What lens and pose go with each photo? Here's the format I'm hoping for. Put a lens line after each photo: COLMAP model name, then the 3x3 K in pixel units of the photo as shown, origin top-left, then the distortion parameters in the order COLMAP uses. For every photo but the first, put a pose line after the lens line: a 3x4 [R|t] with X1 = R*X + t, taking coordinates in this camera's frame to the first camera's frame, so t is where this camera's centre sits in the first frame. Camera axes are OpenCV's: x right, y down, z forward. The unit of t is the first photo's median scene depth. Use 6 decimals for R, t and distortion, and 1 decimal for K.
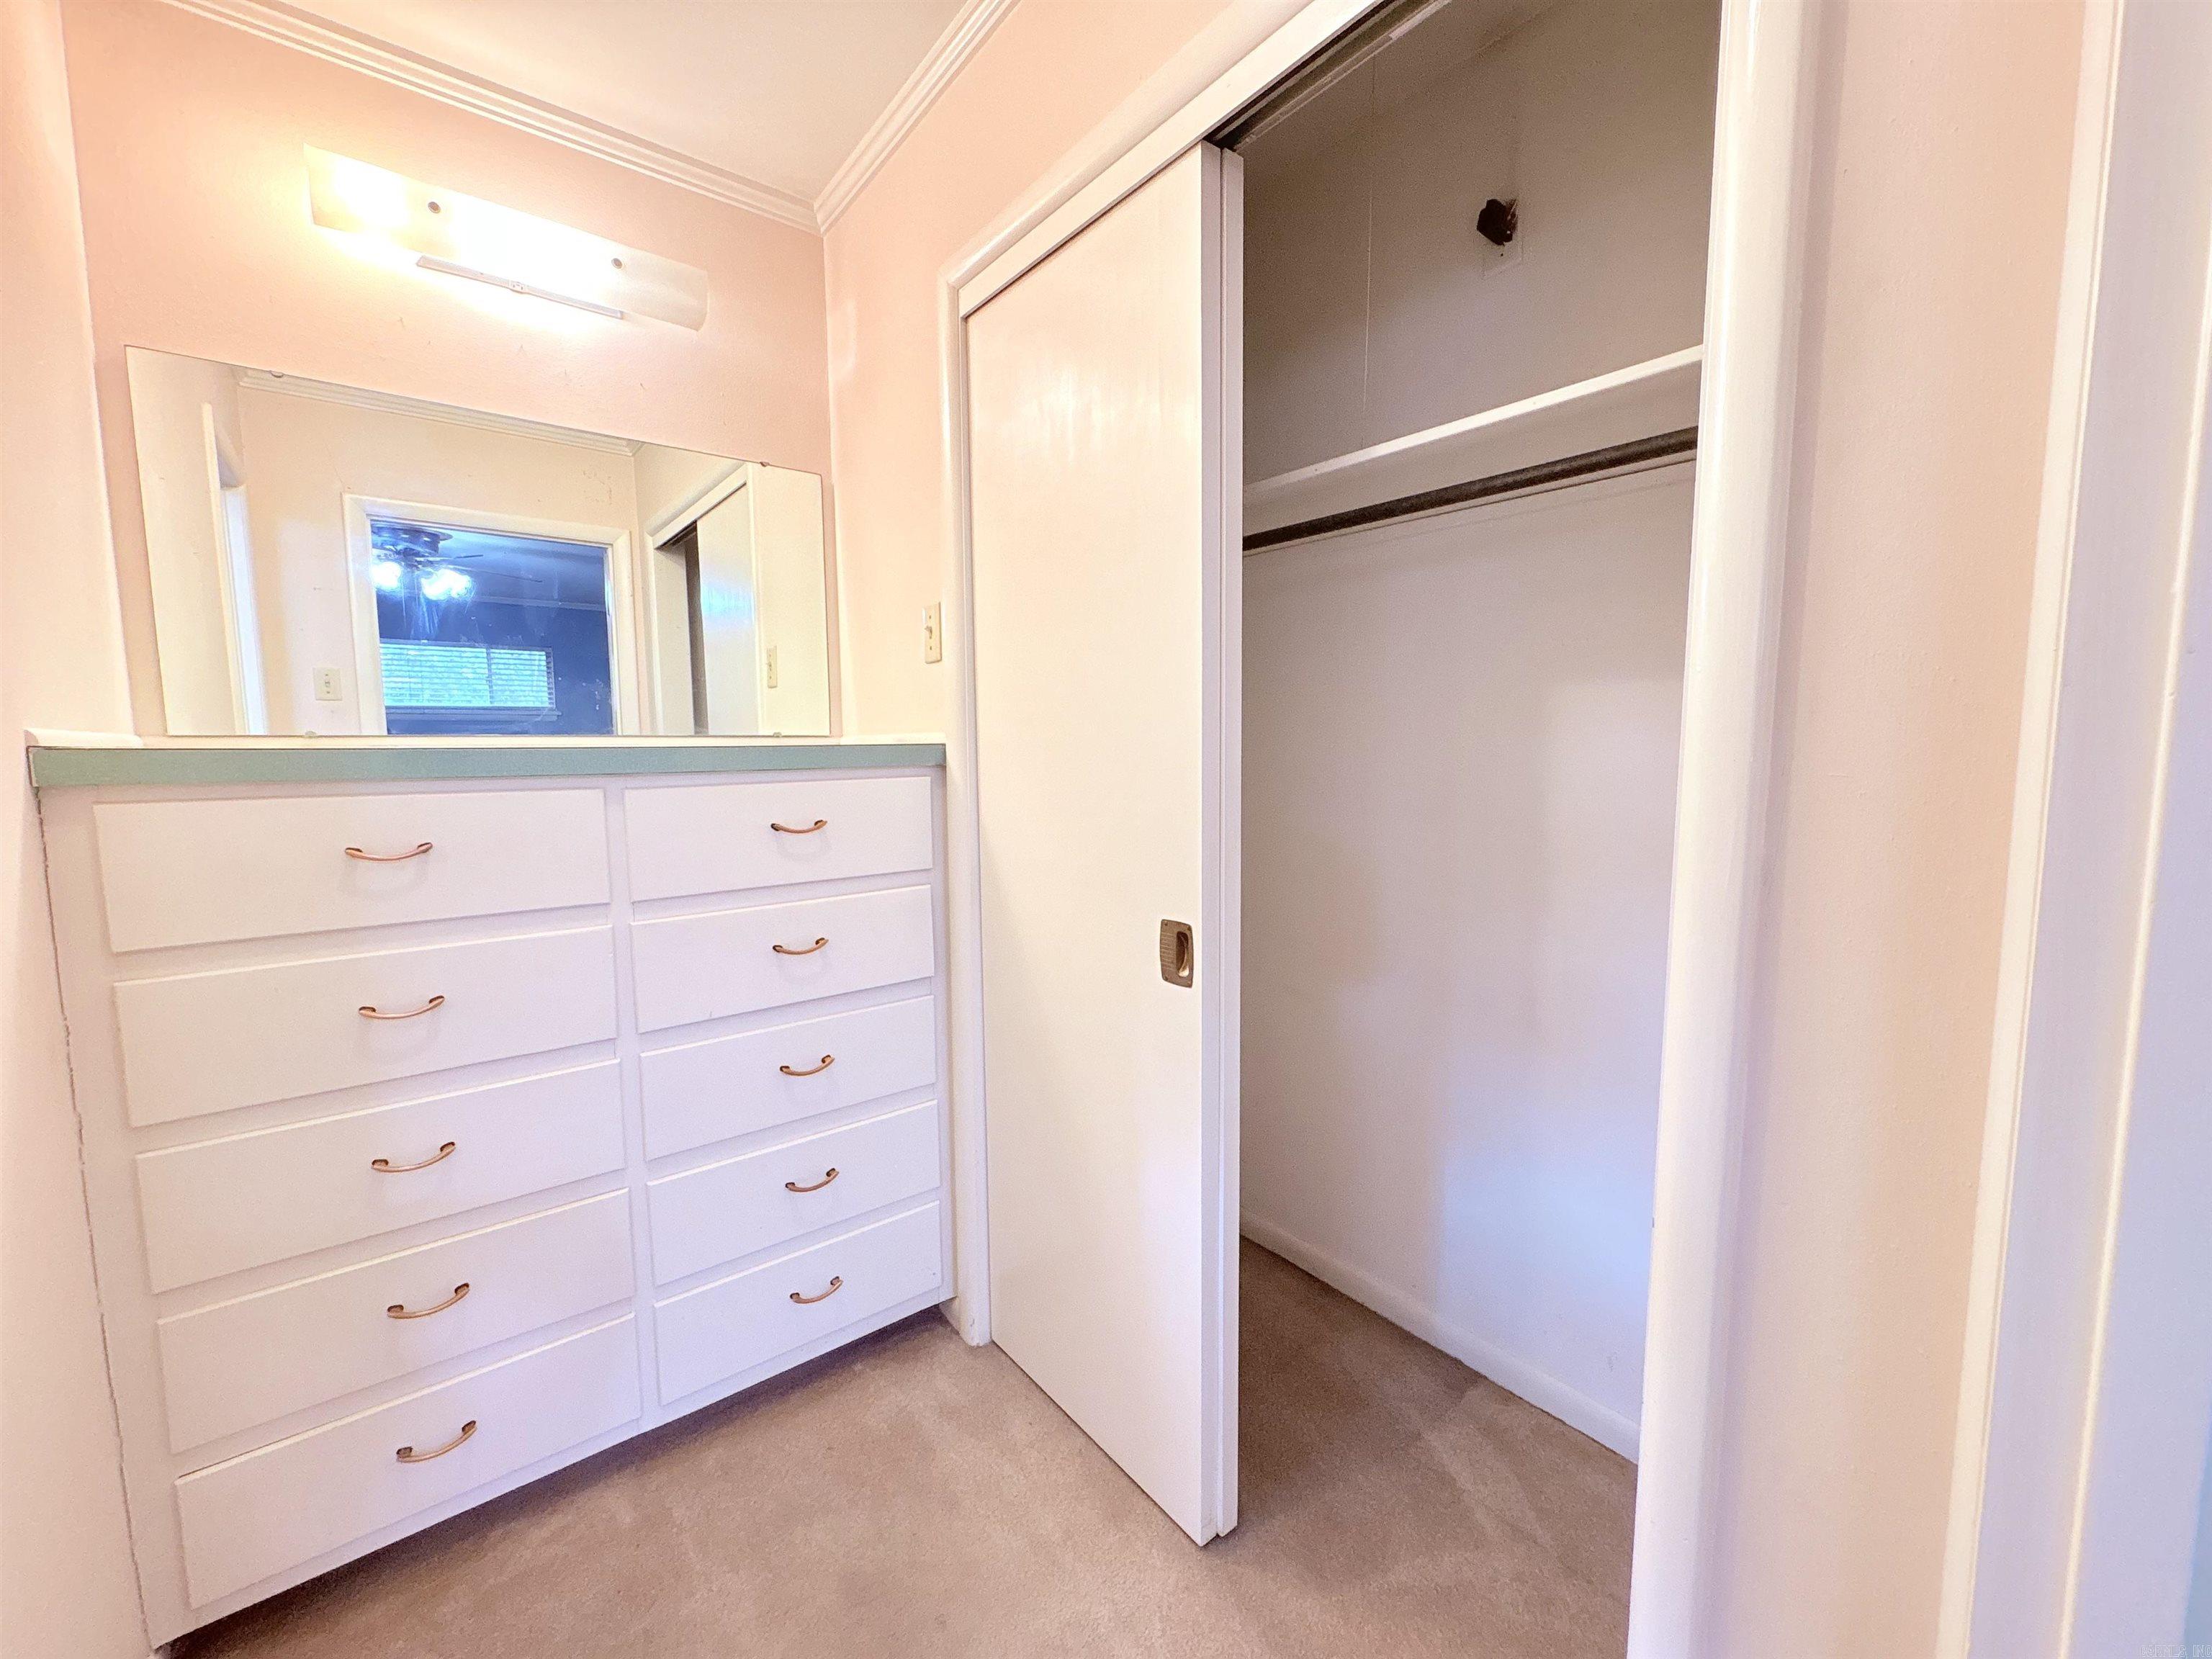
lens RADIAL K [[882.7, 0, 1106.0], [0, 882.7, 829.5], [0, 0, 1]] dist [0.000511, -0.000114]
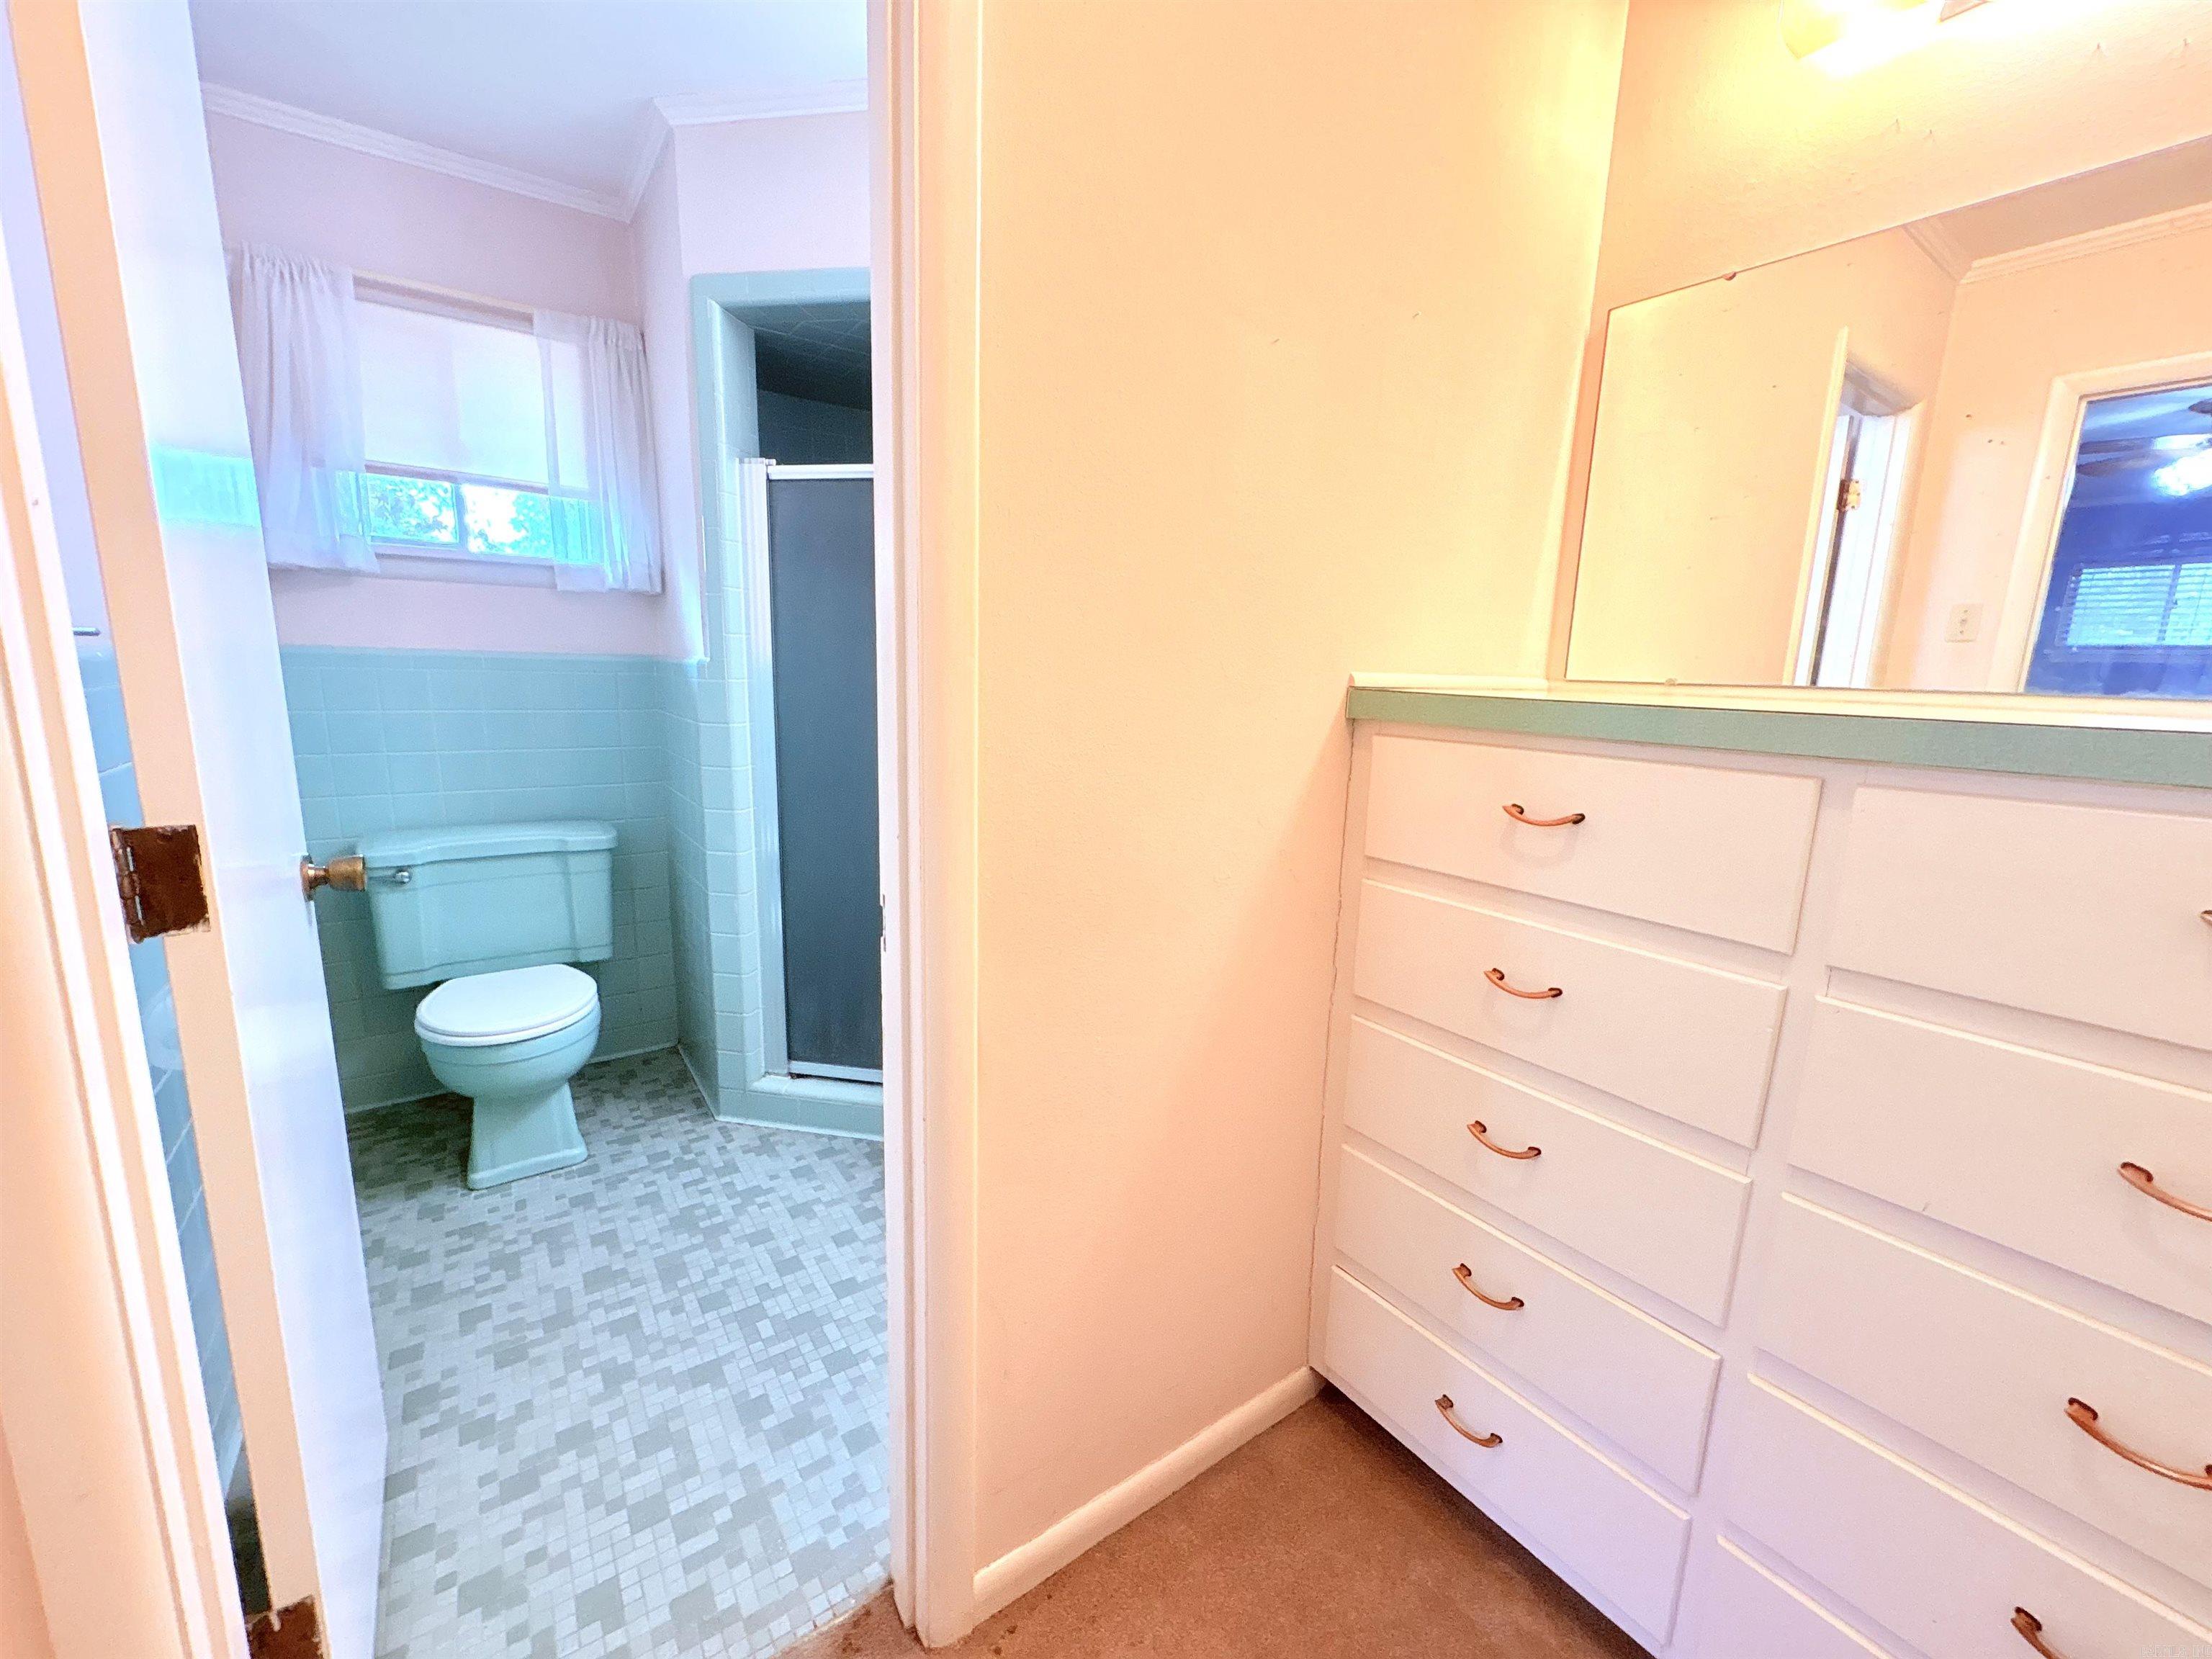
lens RADIAL K [[882.7, 0, 1106.0], [0, 882.7, 829.5], [0, 0, 1]] dist [0.000511, -0.000114]
pose [[-0.042969, 0.188783, -0.981078, 0.088686], [-0.125835, 0.973142, 0.192767, -0.075747], [0.991120, 0.131737, -0.018060, 0.555167]]
